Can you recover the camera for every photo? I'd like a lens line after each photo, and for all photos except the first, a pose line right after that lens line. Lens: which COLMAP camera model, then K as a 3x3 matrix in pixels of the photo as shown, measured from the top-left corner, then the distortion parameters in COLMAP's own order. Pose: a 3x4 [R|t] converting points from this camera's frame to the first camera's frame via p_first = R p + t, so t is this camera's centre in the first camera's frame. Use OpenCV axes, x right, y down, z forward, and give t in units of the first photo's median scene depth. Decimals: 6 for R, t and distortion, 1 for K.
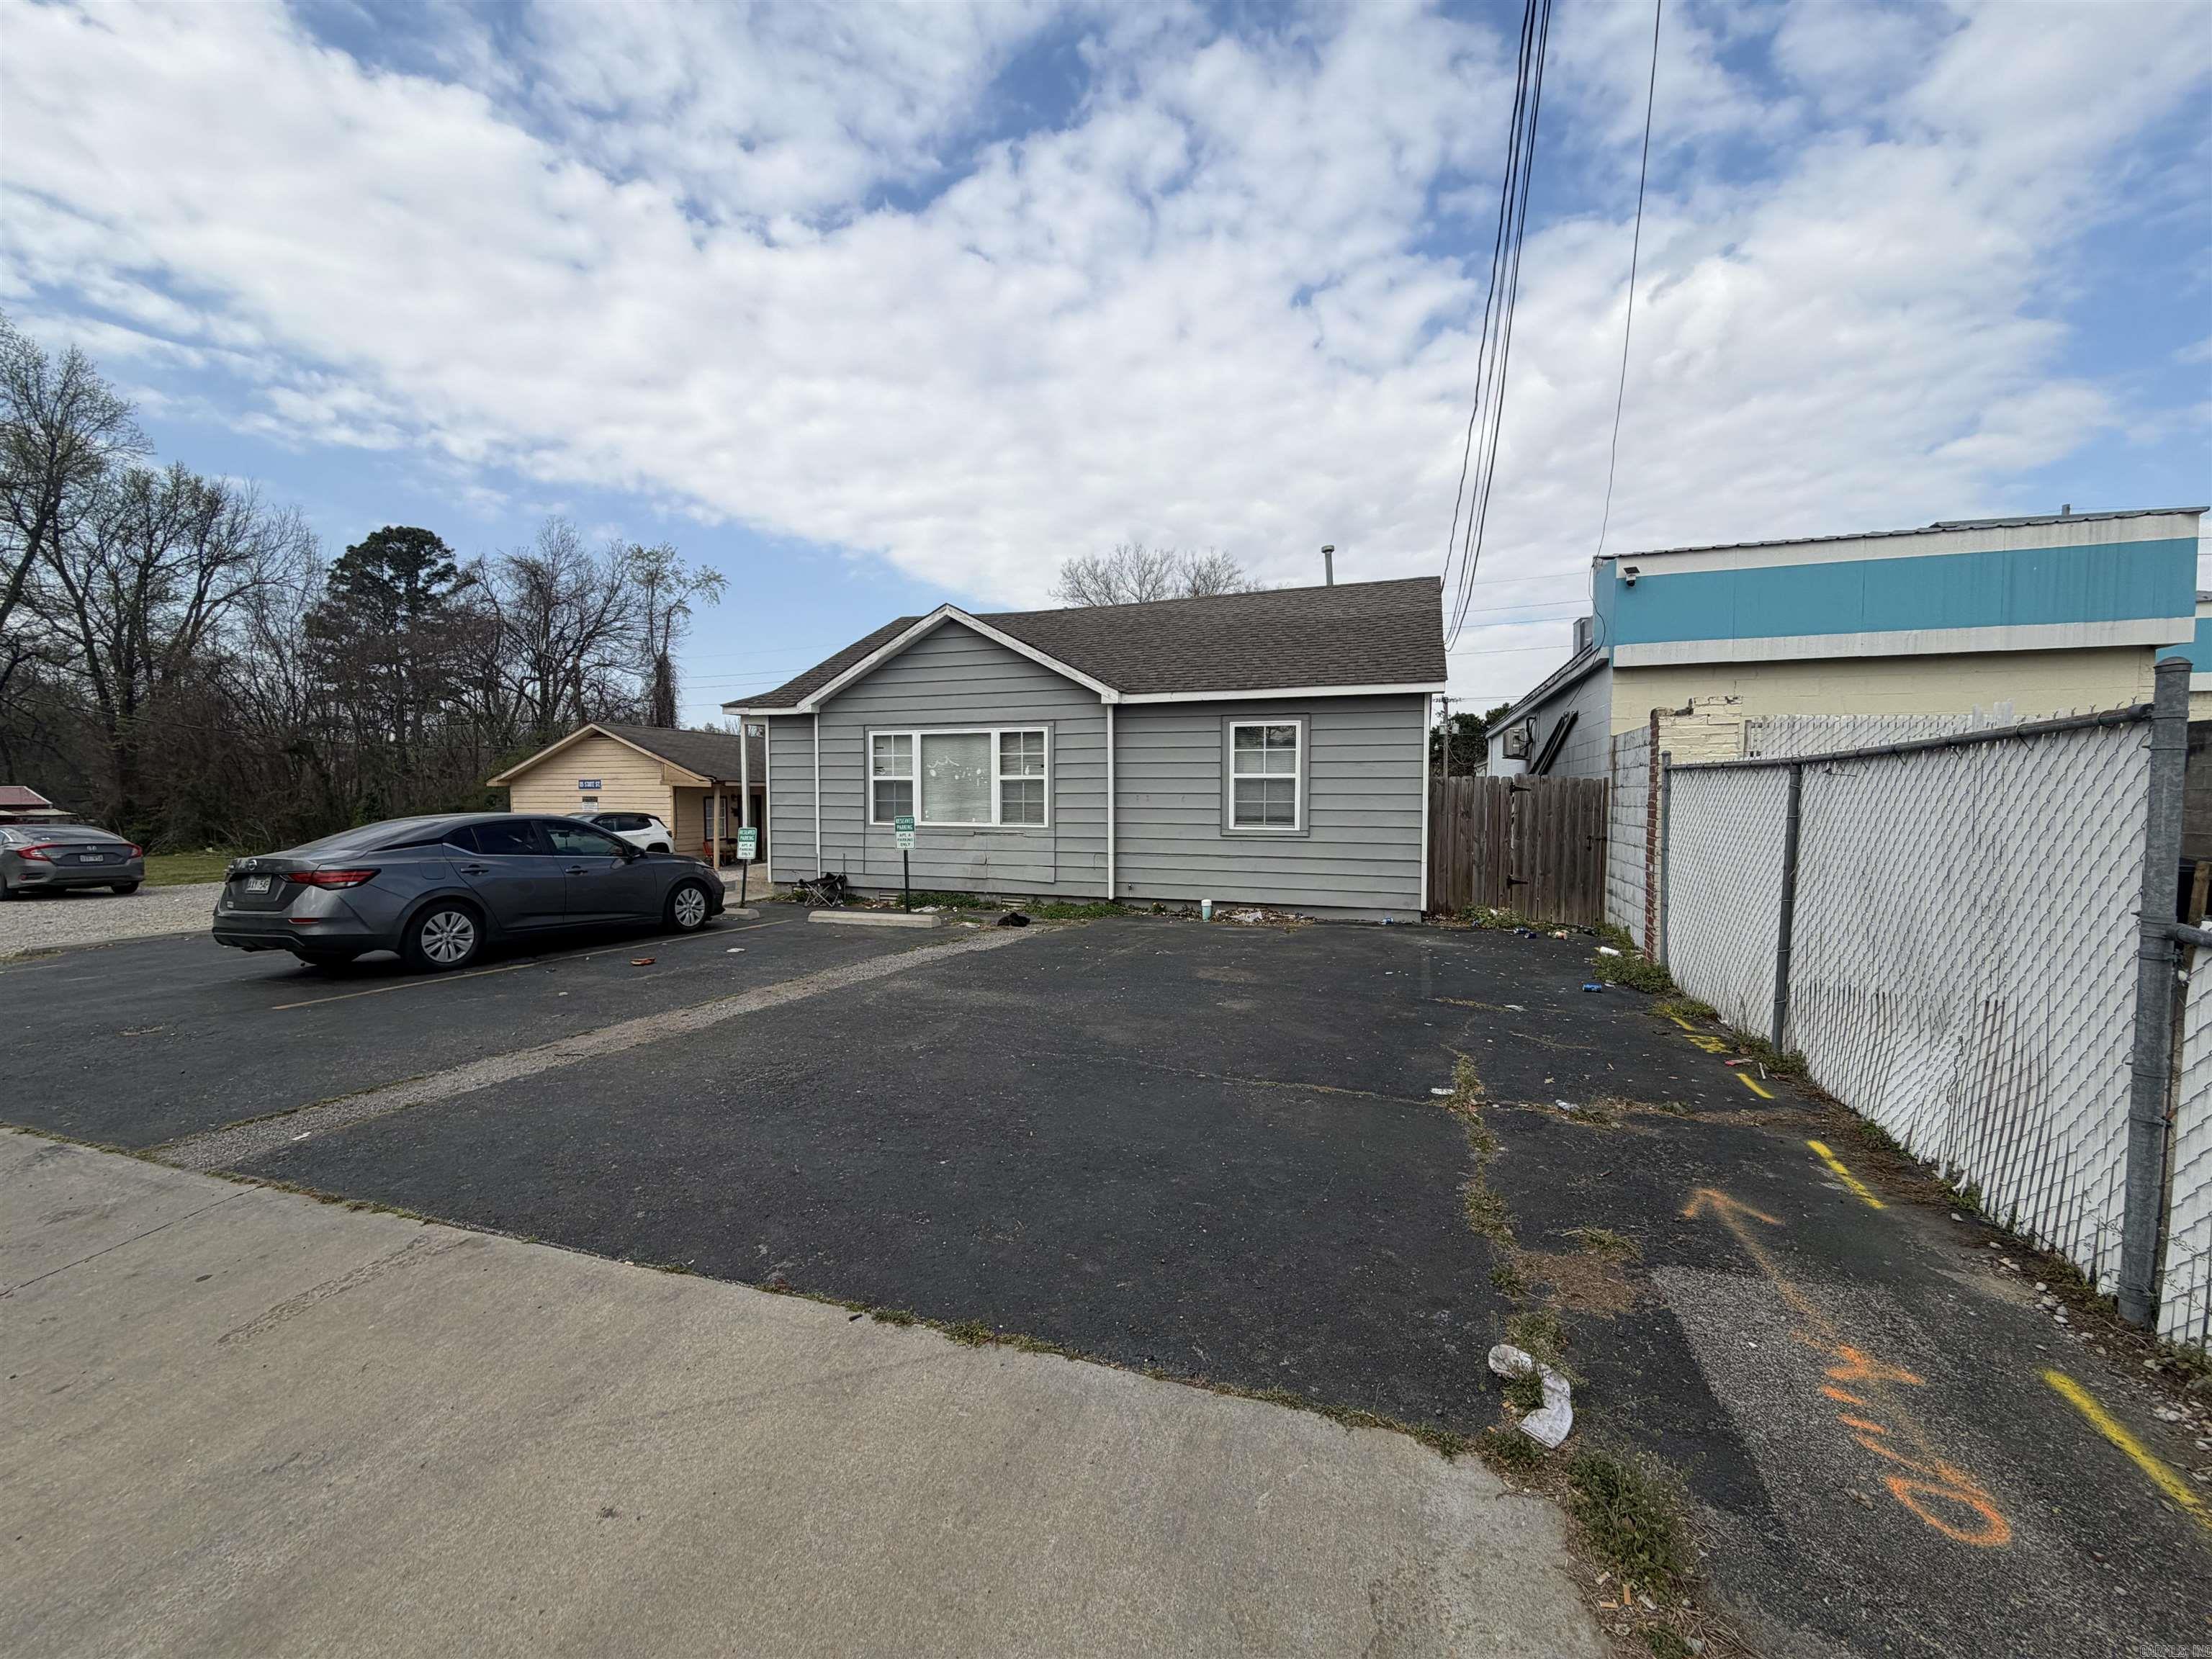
lens RADIAL K [[926.4, 0, 1158.0], [0, 926.4, 893.2], [0, 0, 1]] dist [-0.001251, -0.000144]
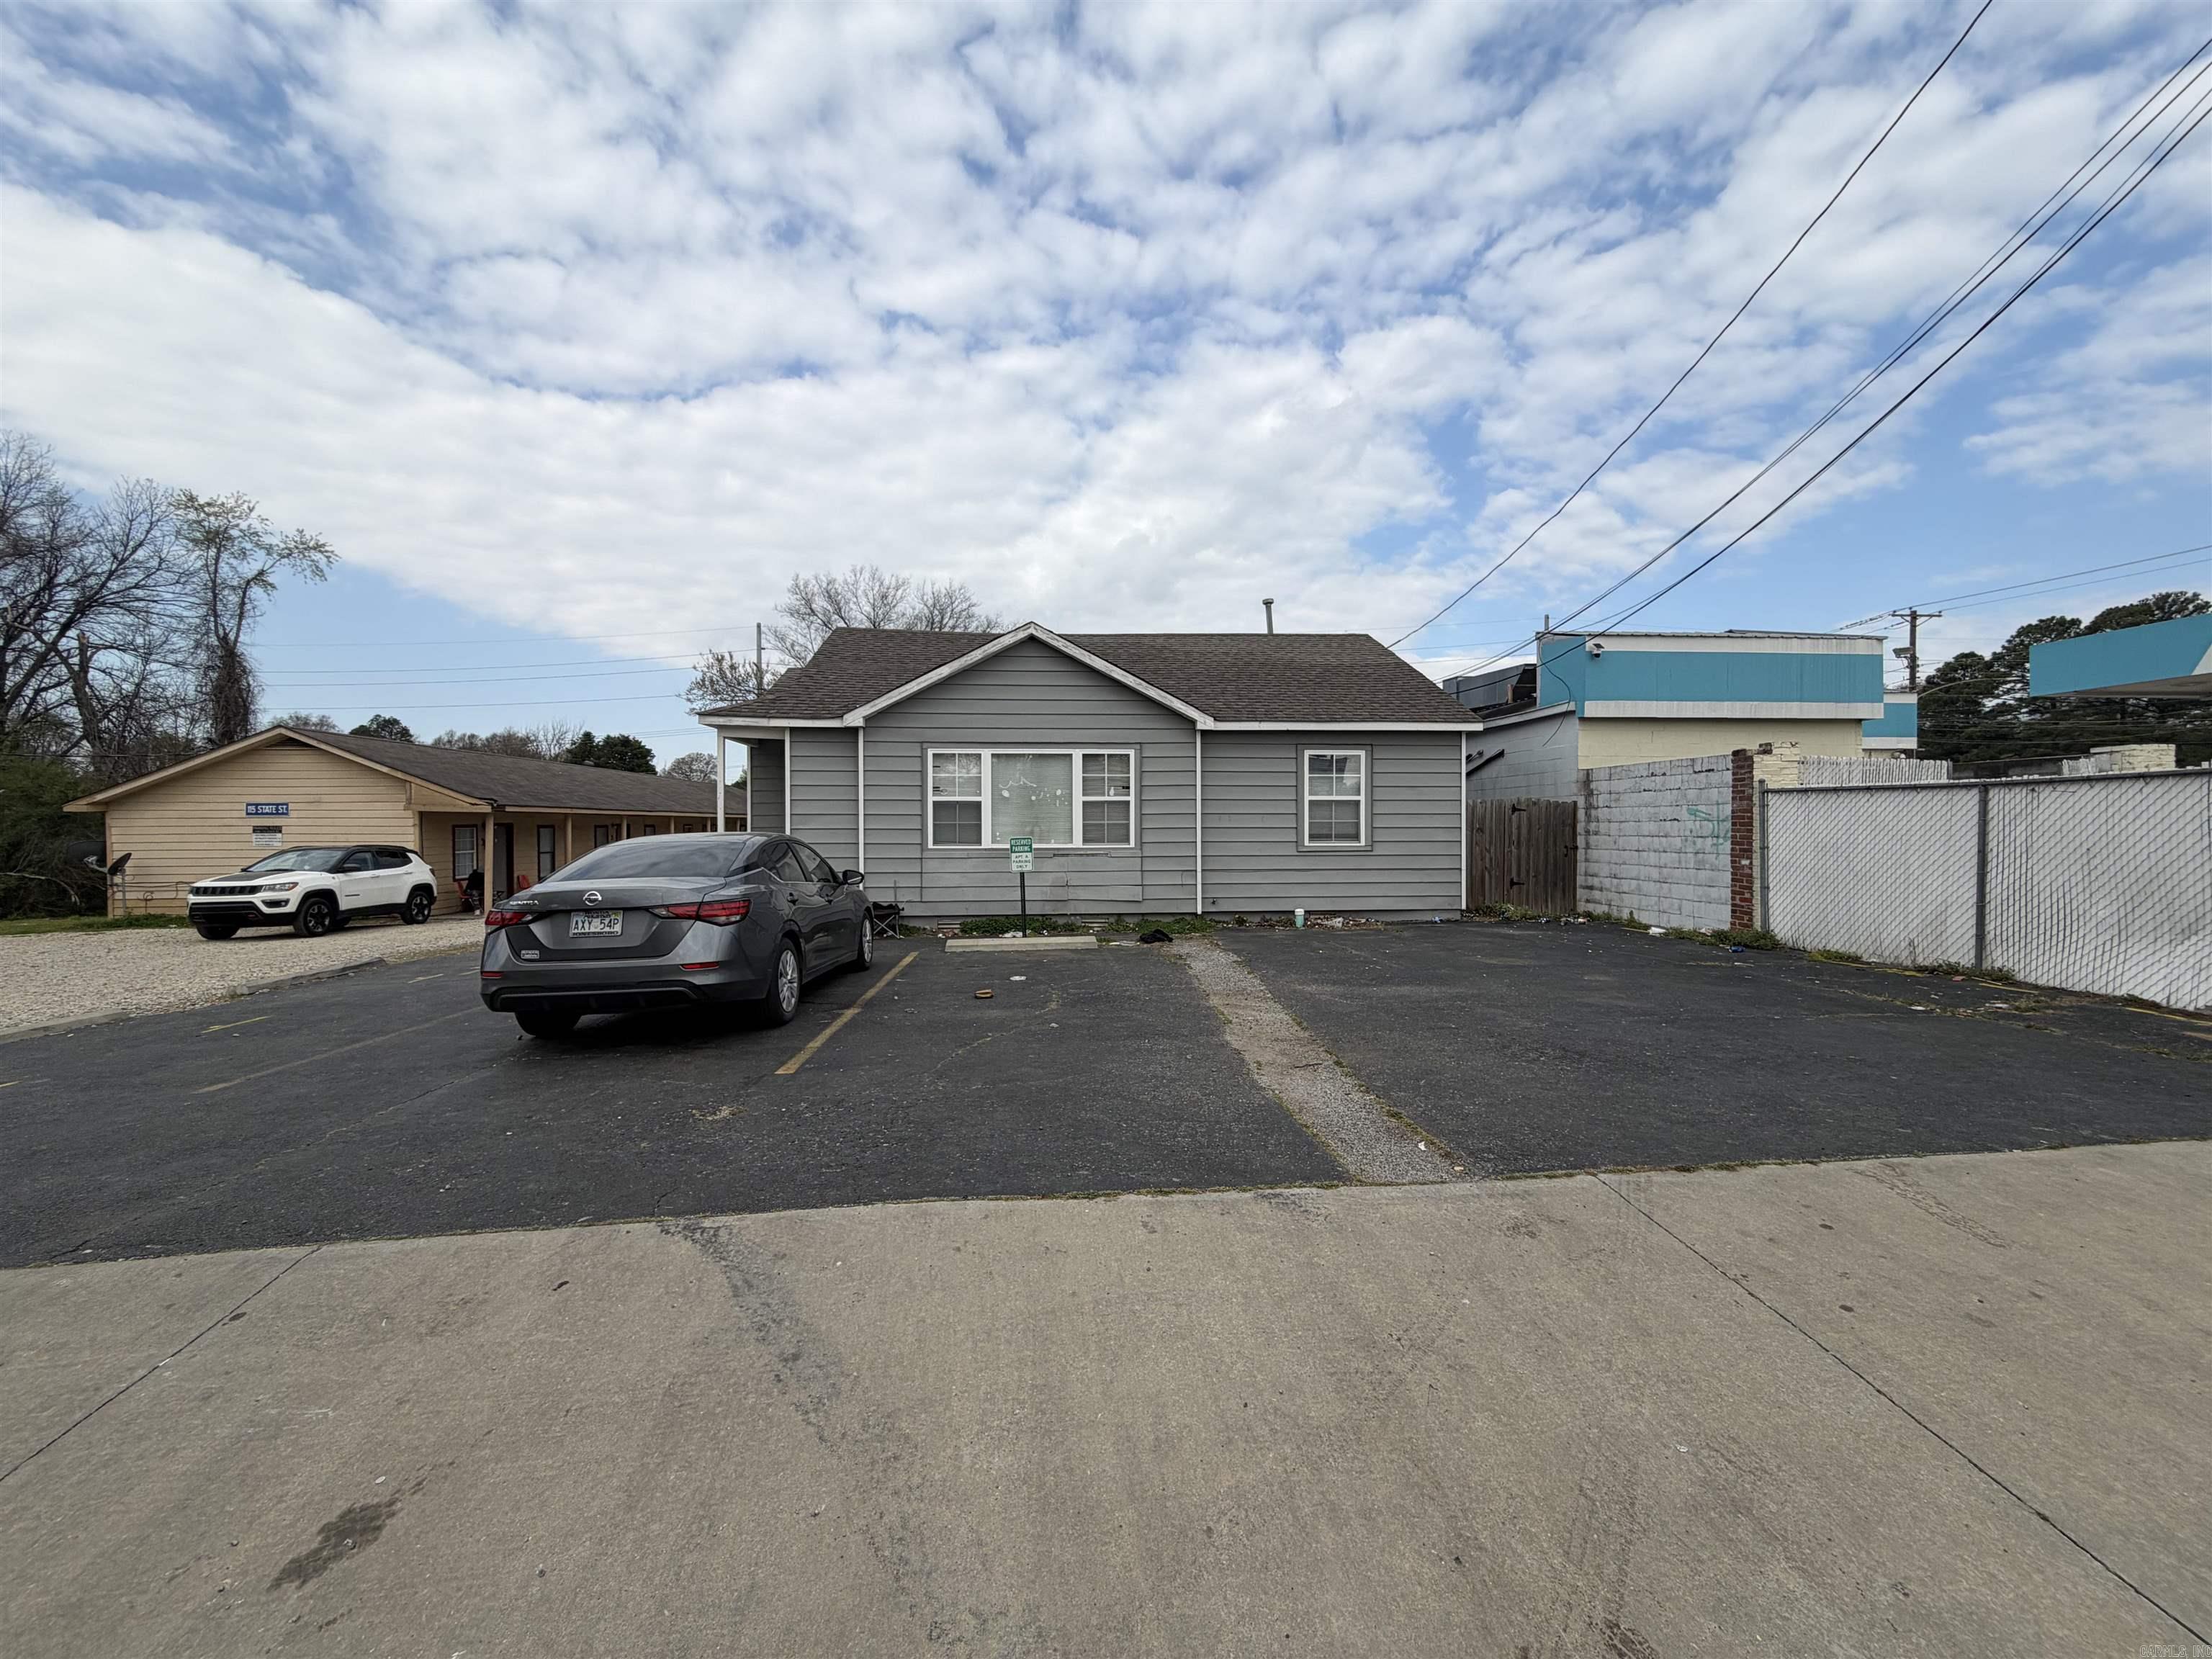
lens RADIAL K [[892.5, 0, 1207.9], [0, 892.5, 886.1], [0, 0, 1]] dist [-0.001241, -0.000039]
pose [[0.905046, -0.034737, 0.423893, -0.471360], [0.050718, 0.998362, -0.026474, 0.001898], [-0.422279, 0.045459, 0.905325, 0.076130]]
